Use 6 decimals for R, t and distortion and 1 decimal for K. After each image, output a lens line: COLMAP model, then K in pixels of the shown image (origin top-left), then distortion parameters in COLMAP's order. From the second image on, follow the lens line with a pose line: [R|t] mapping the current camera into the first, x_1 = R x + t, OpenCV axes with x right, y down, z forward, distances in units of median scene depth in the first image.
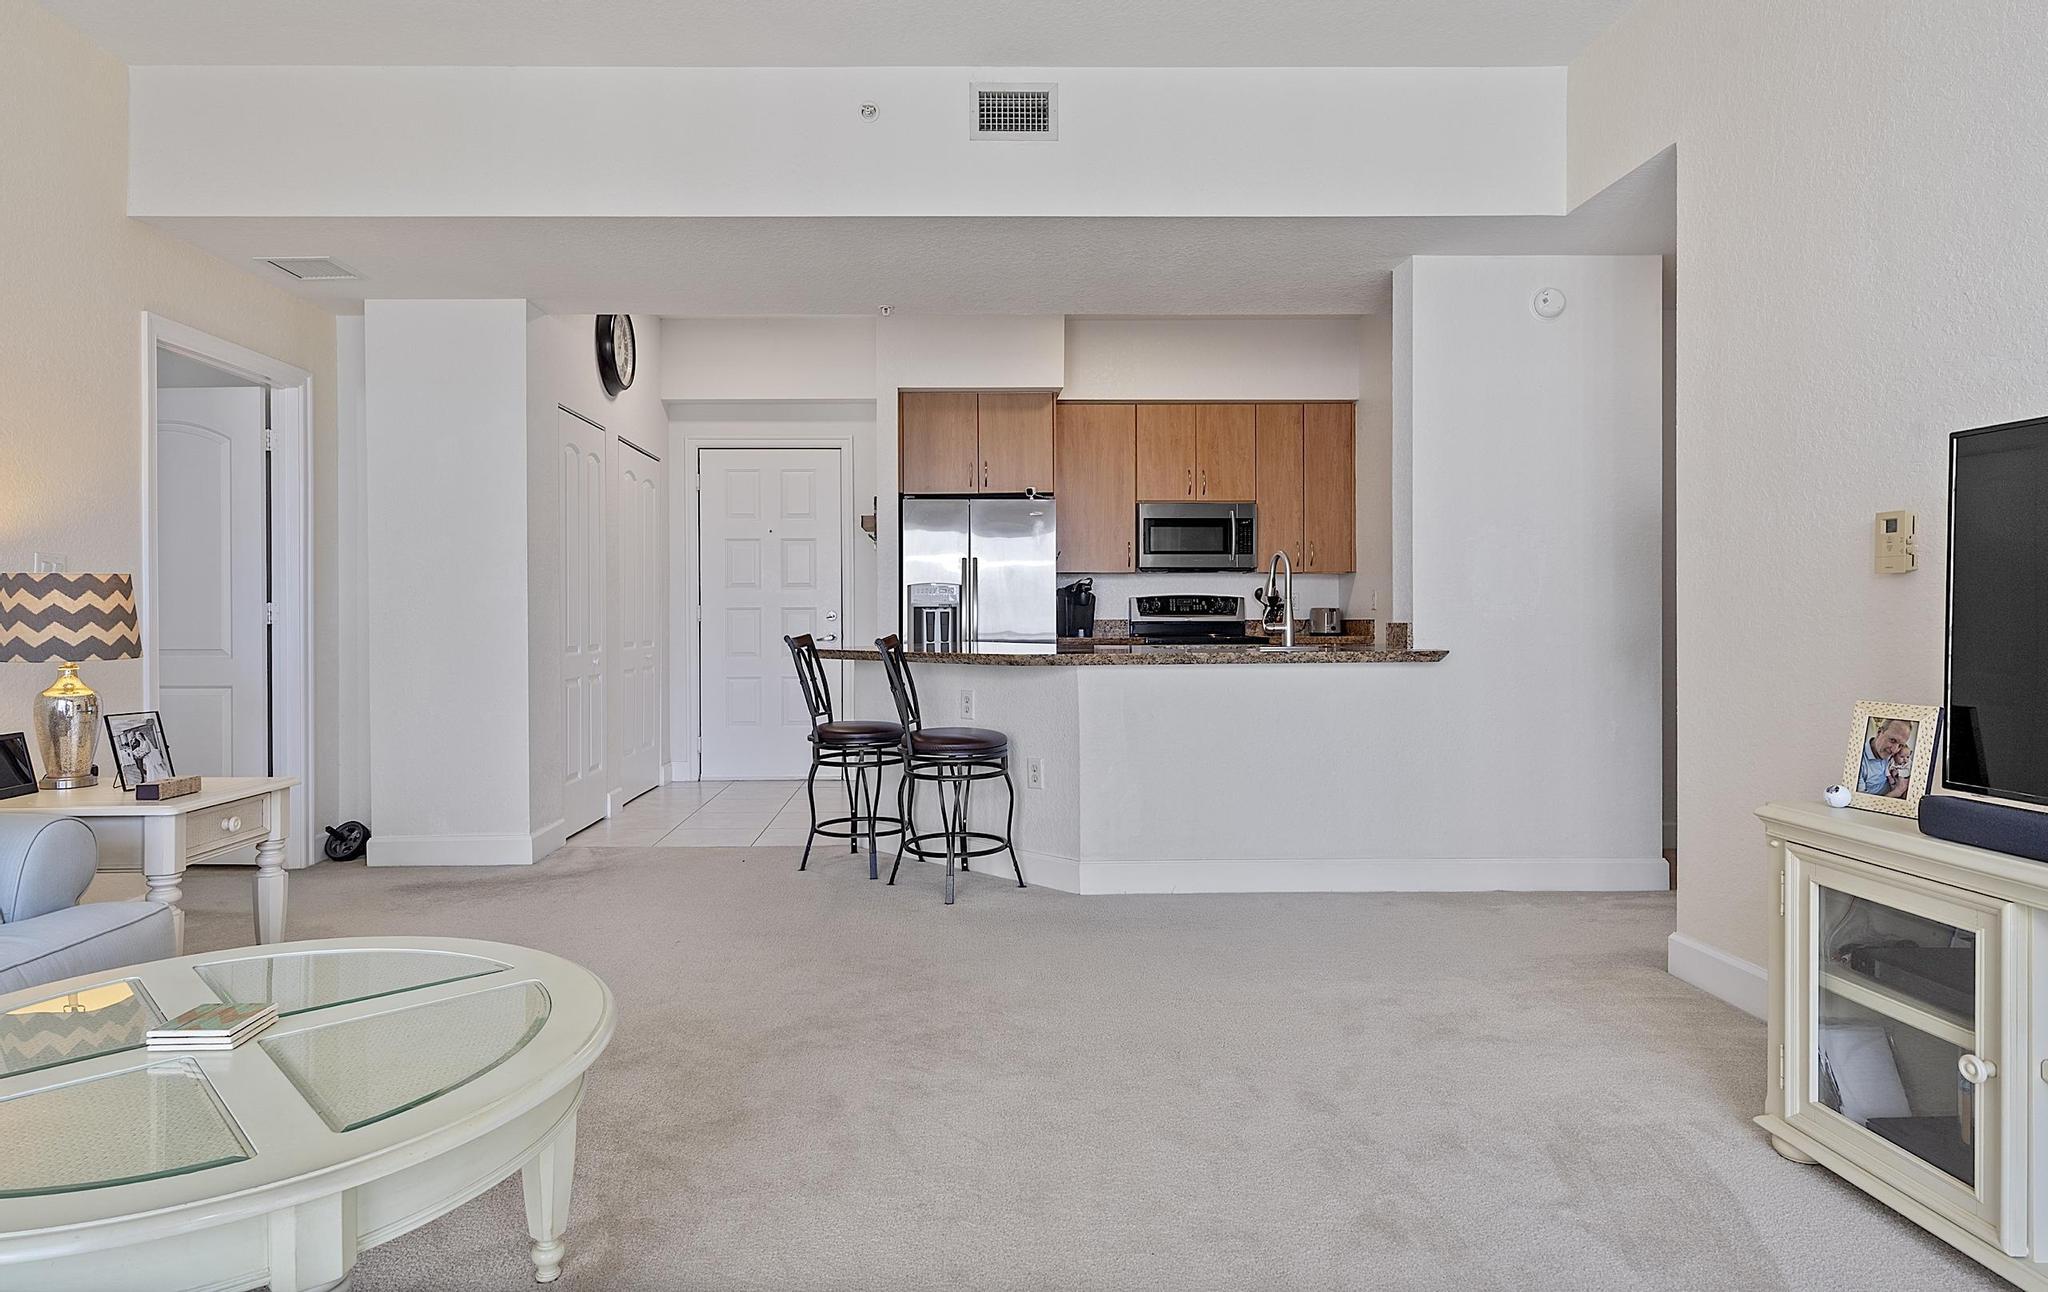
lens RADIAL K [[1120.9, 0, 972.6], [0, 1120.9, 621.2], [0, 0, 1]] dist [0.004546, 0.000062]
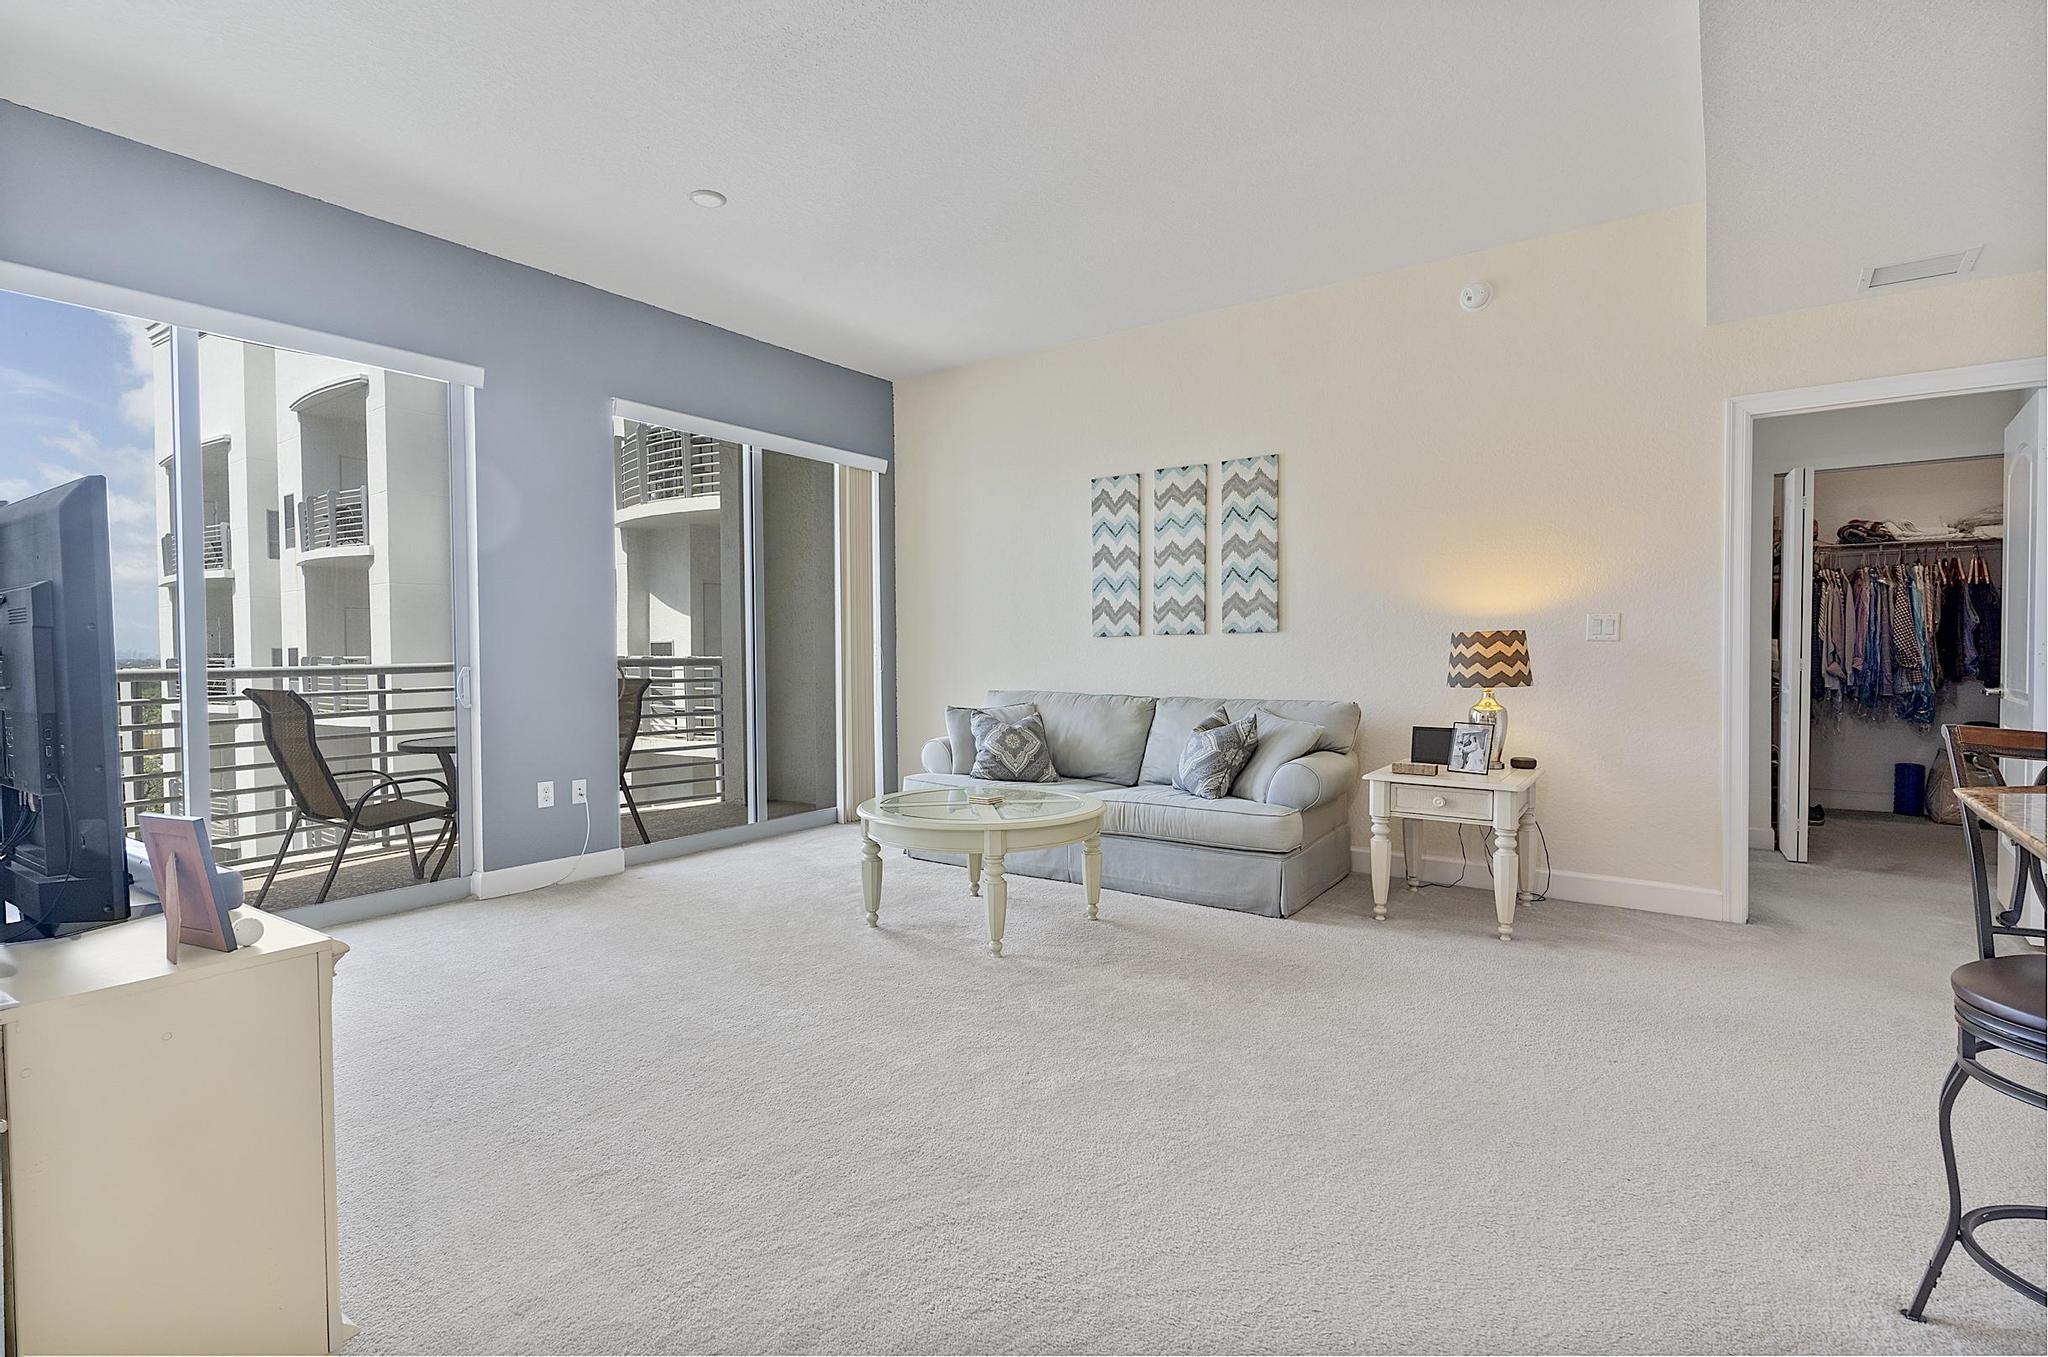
lens RADIAL K [[973.6, 0, 1010.4], [0, 973.6, 674.9], [0, 0, 1]] dist [-0.002005, 0.000849]
pose [[-0.588490, 0.029702, -0.807959, 0.290459], [0.005700, 0.999453, 0.032590, -0.012896], [0.808484, 0.014574, -0.588337, 0.561039]]
